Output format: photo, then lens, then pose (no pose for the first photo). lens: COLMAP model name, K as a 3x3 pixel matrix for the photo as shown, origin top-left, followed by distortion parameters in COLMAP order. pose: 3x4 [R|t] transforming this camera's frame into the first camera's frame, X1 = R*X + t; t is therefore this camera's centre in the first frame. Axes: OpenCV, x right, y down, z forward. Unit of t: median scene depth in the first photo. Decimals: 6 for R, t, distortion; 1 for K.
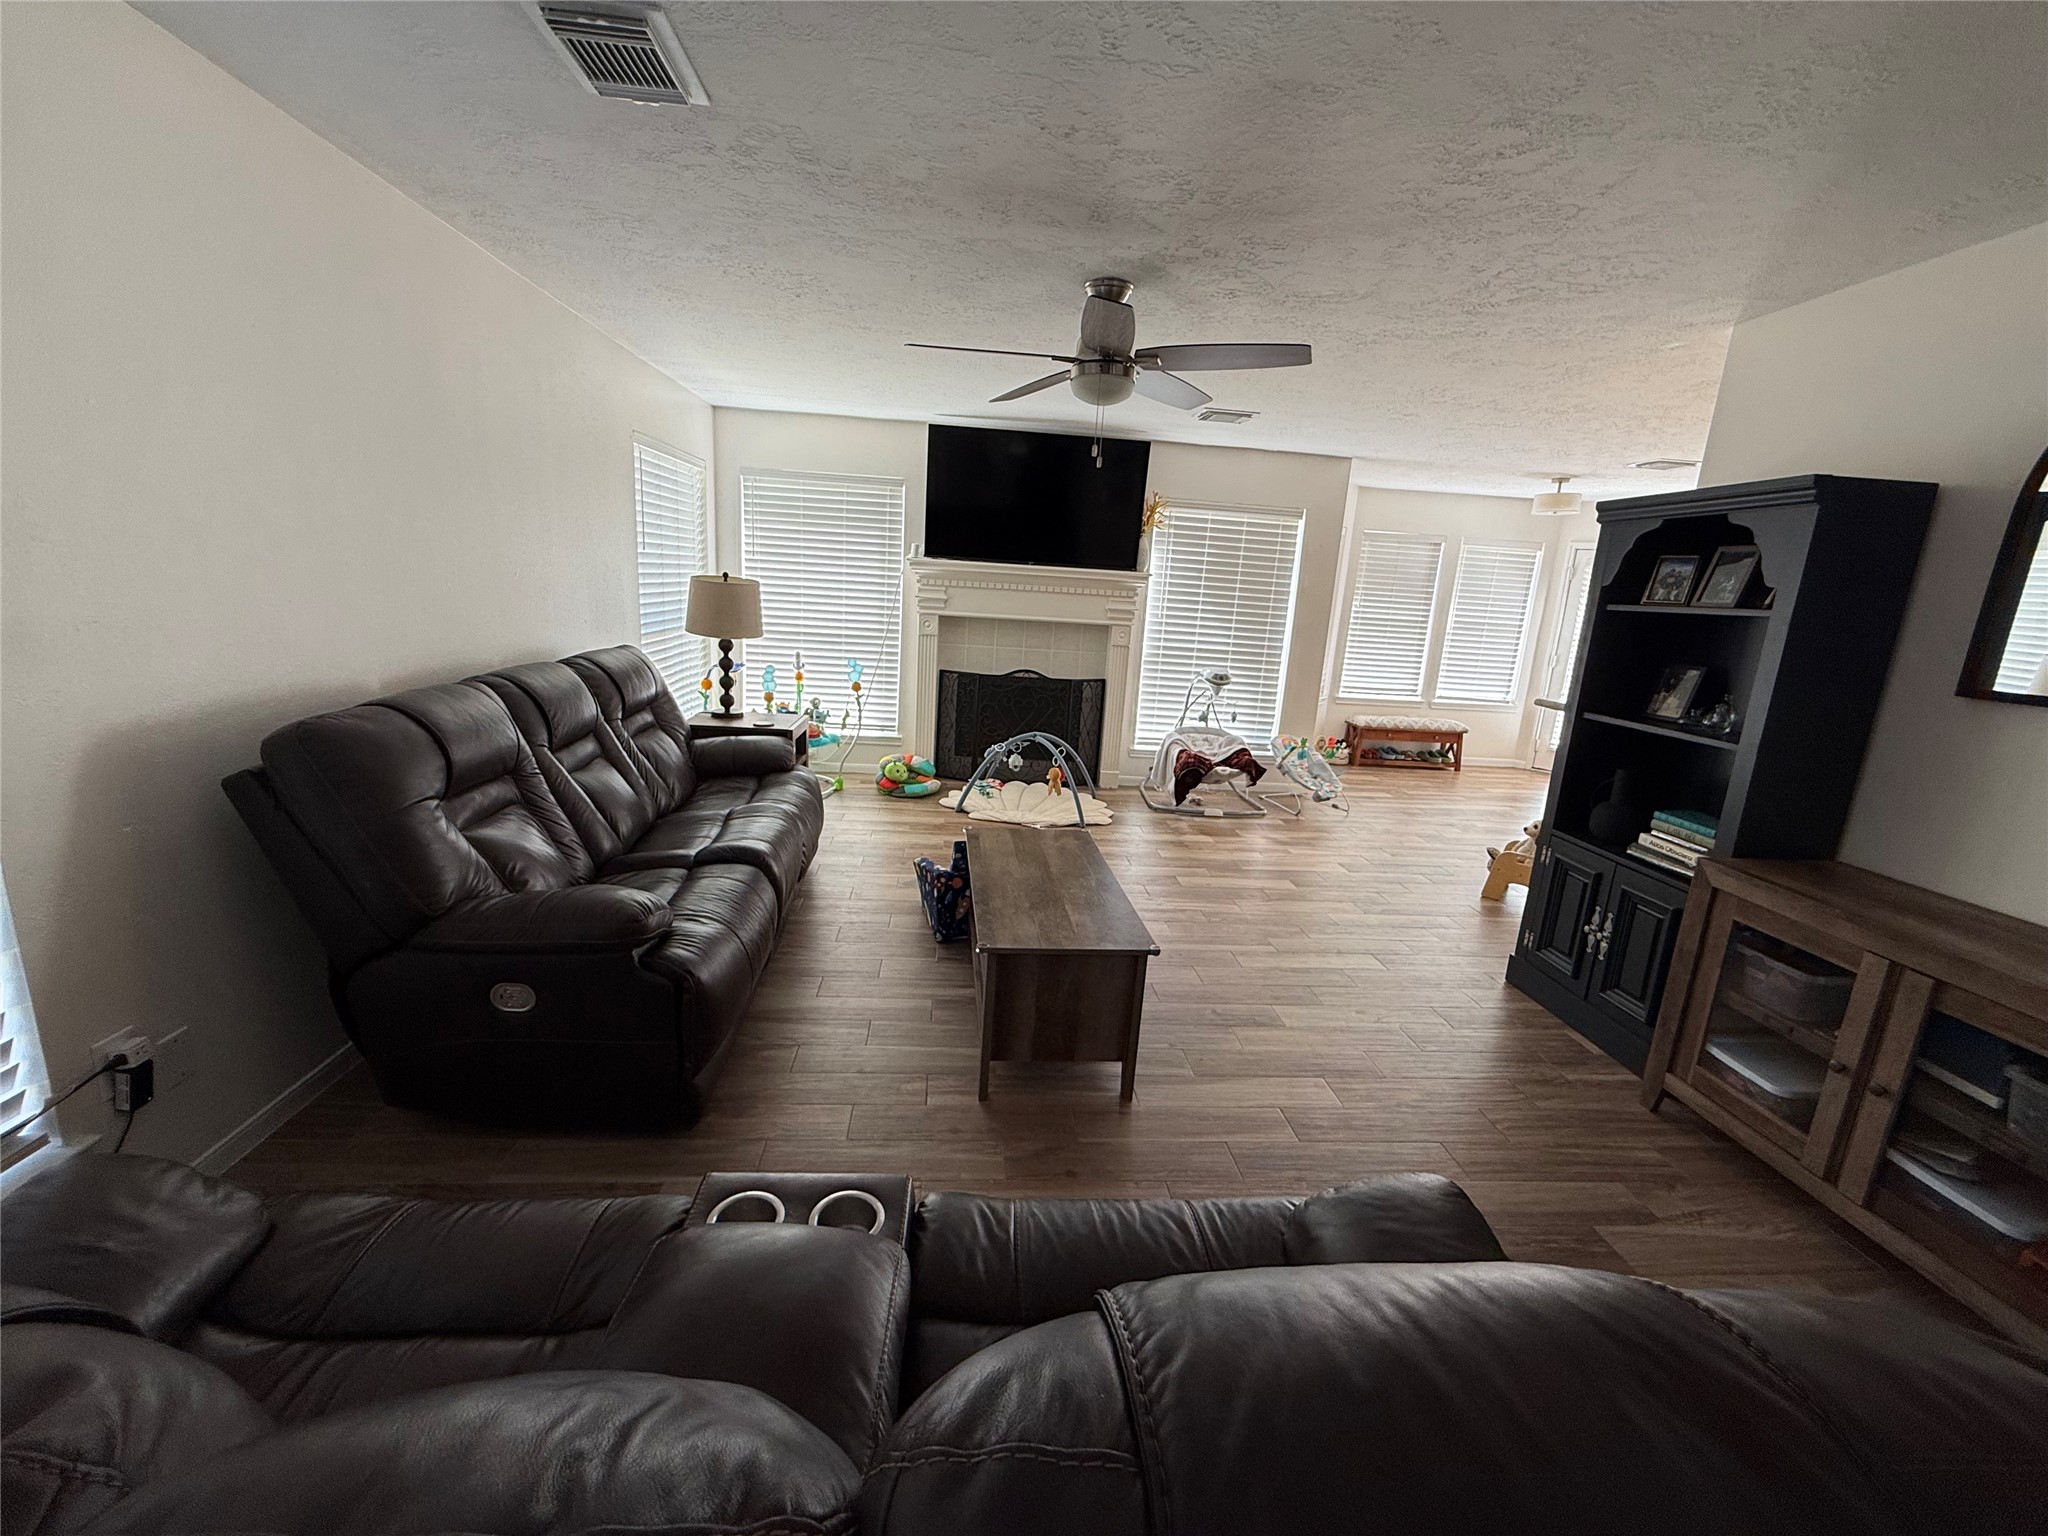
lens RADIAL K [[811.4, 0, 1024.0], [0, 811.4, 768.0], [0, 0, 1]] dist [-0.000067, 0.000146]
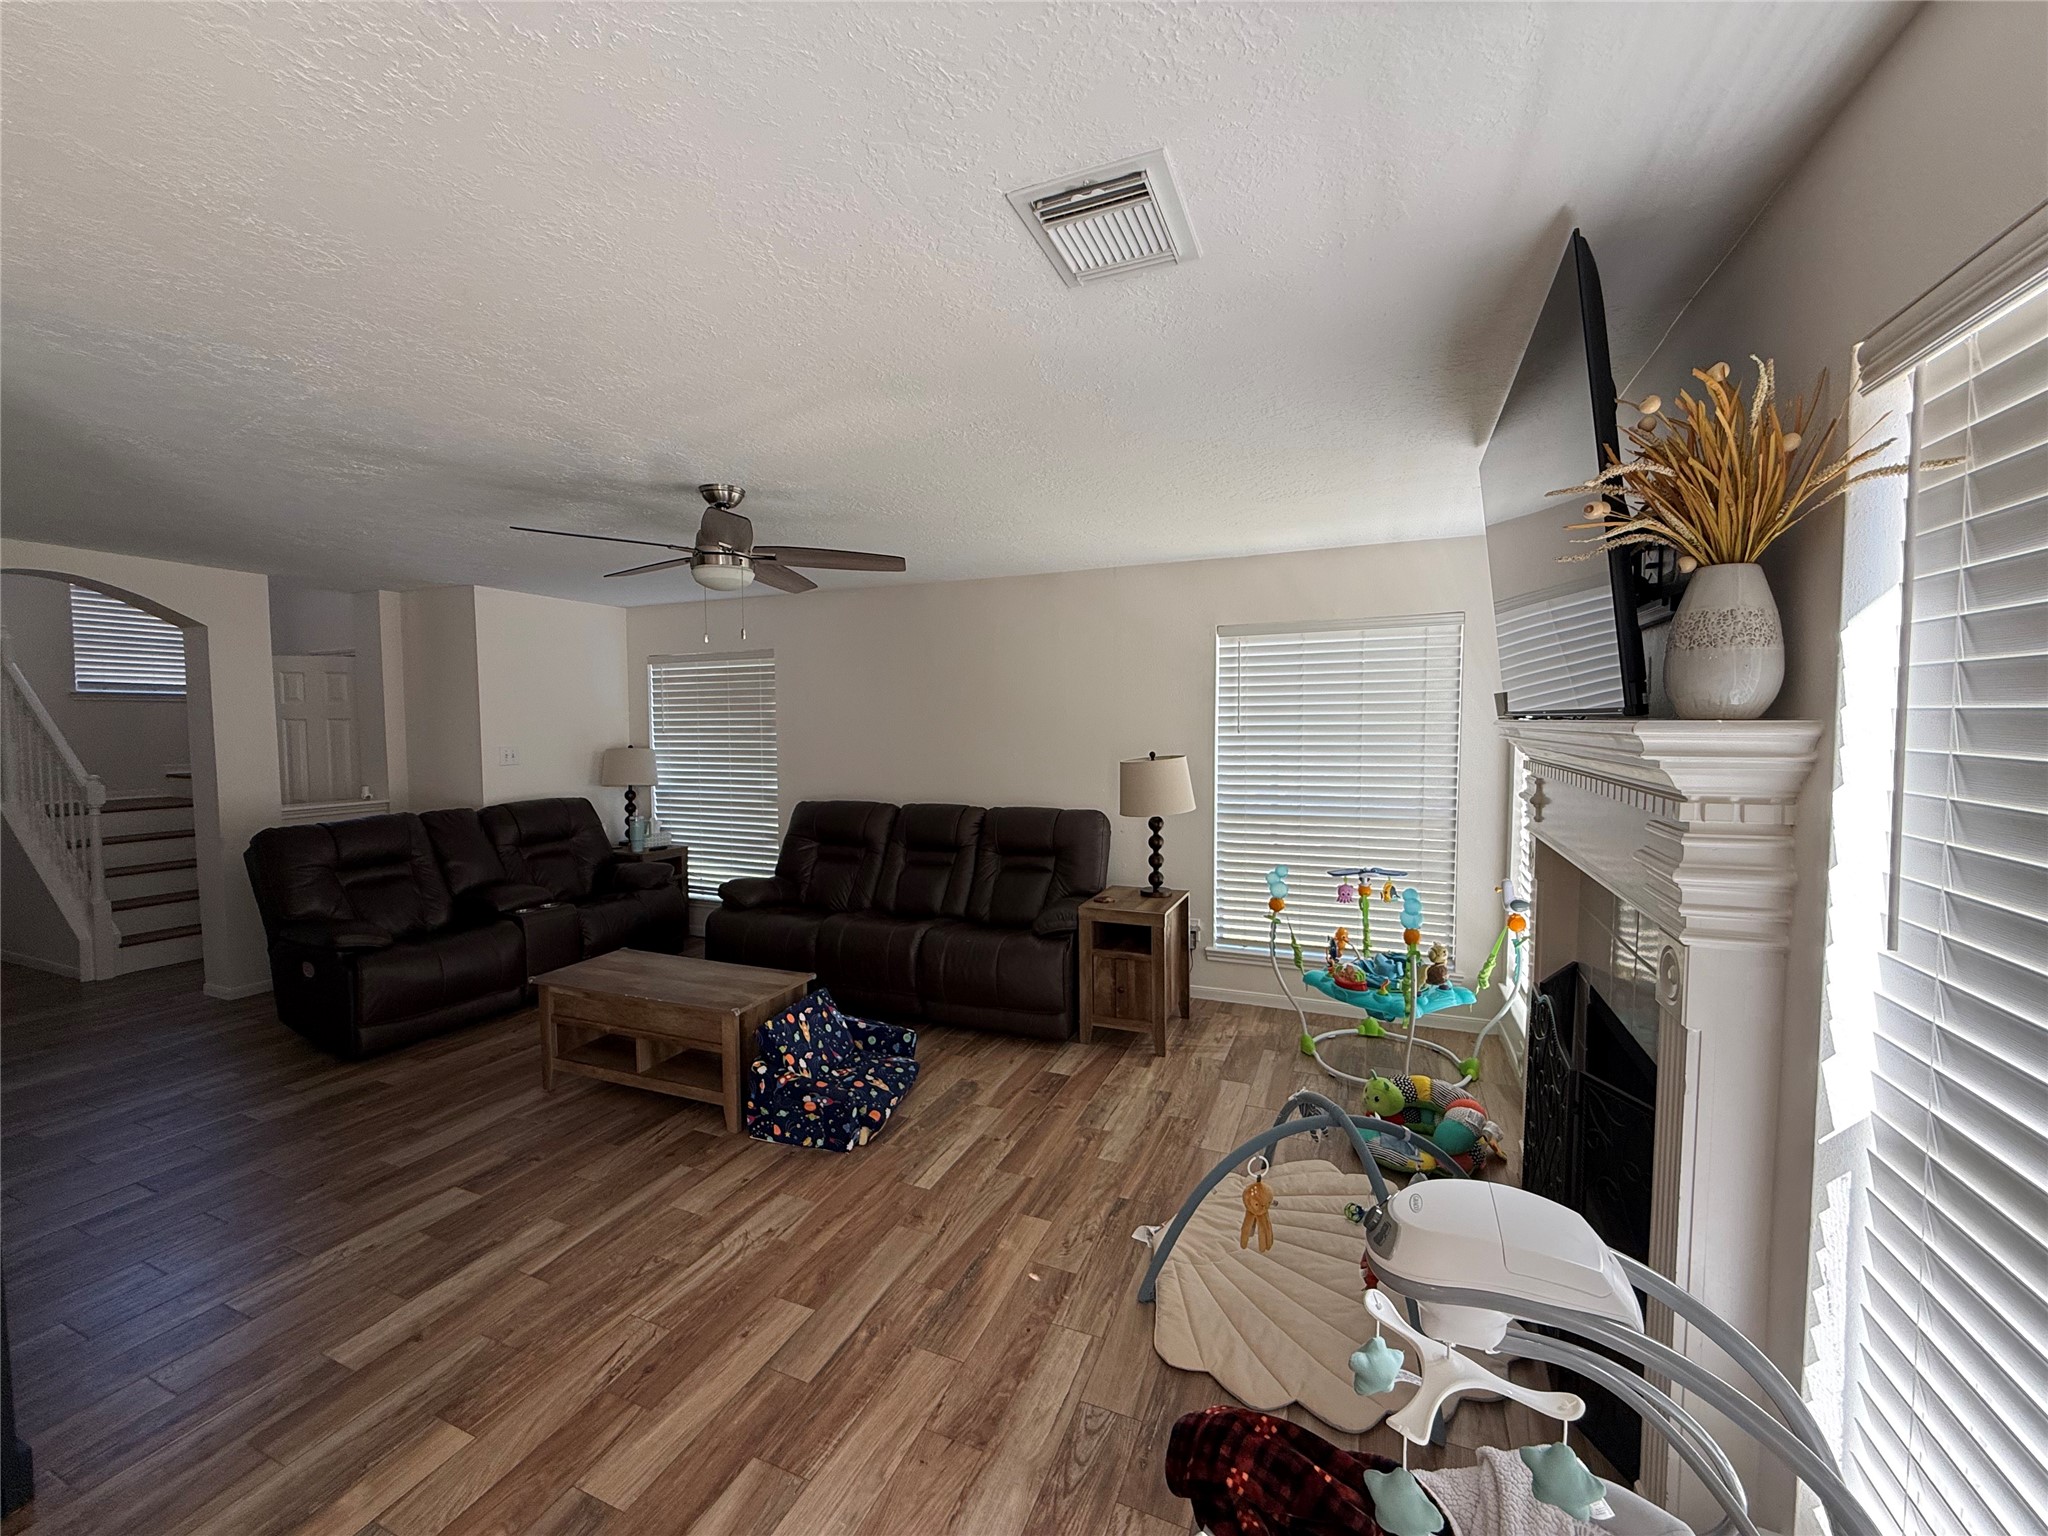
lens RADIAL K [[811.4, 0, 1024.0], [0, 811.4, 768.0], [0, 0, 1]] dist [-0.000067, 0.000146]
pose [[-0.460353, -0.004716, -0.887723, 0.740064], [-0.217228, 0.970184, 0.107496, -0.360005], [0.860748, 0.242324, -0.447652, 1.604275]]
